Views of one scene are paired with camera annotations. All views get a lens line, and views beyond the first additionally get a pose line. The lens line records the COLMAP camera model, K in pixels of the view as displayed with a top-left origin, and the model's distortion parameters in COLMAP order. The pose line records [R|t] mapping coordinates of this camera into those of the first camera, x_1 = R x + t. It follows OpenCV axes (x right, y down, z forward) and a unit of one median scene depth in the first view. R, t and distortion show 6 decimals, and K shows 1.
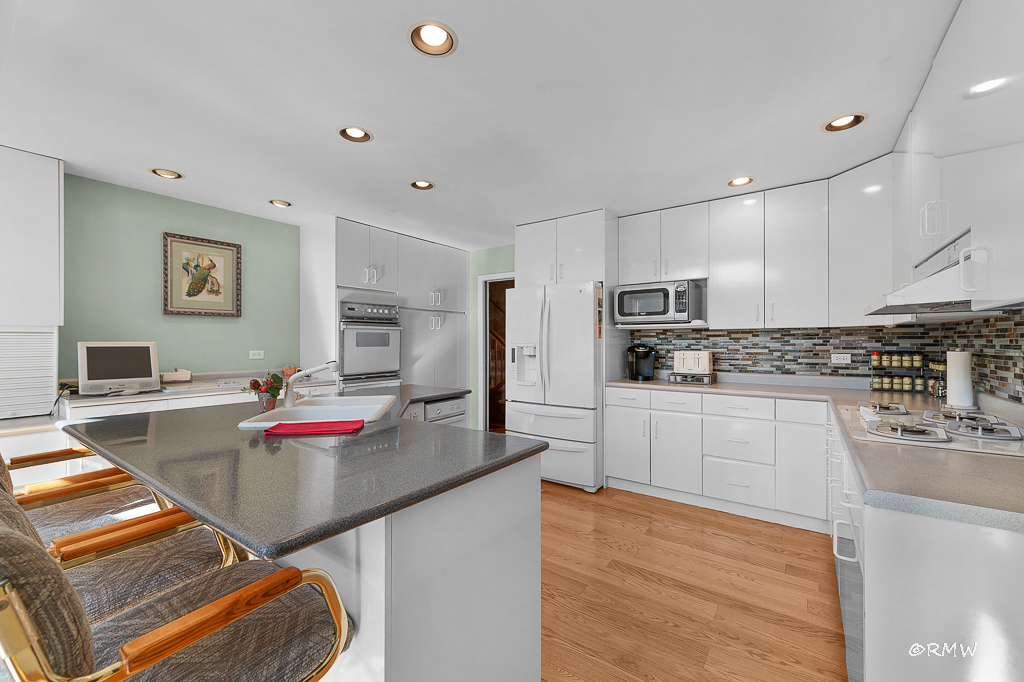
lens RADIAL K [[408.3, 0, 512.1], [0, 408.3, 342.5], [0, 0, 1]] dist [0.009819, -0.001945]
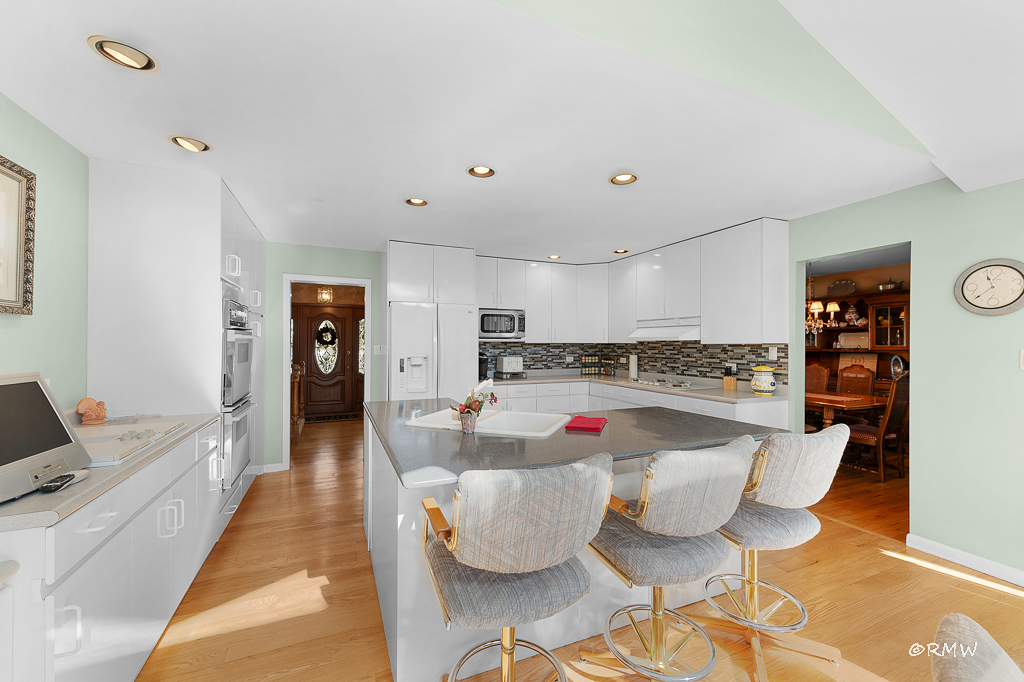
lens RADIAL K [[408.3, 0, 511.2], [0, 408.3, 340.5], [0, 0, 1]] dist [0.009819, -0.001945]
pose [[0.511839, 0.006576, 0.859056, -0.889447], [-0.002108, 0.999977, -0.006399, -0.031598], [-0.859079, 0.001464, 0.511841, 0.250960]]
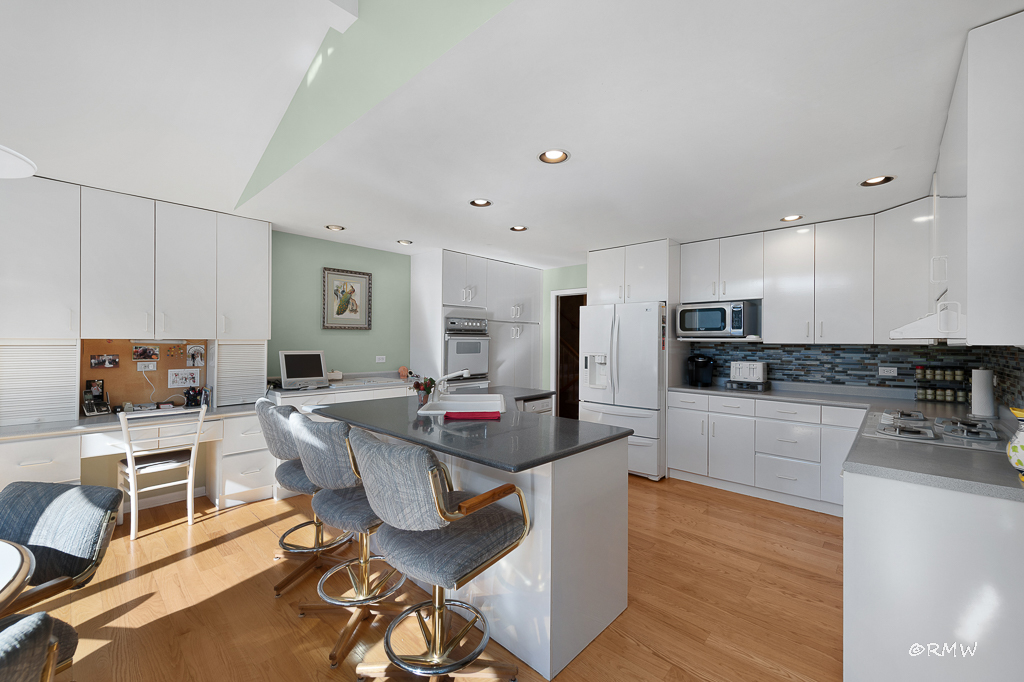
lens RADIAL K [[408.3, 0, 510.5], [0, 408.3, 342.4], [0, 0, 1]] dist [0.009819, -0.001945]
pose [[0.991504, 0.007926, -0.129834, -0.071748], [-0.007861, 0.999969, 0.001008, -0.031003], [0.129837, 0.000022, 0.991535, -0.231951]]
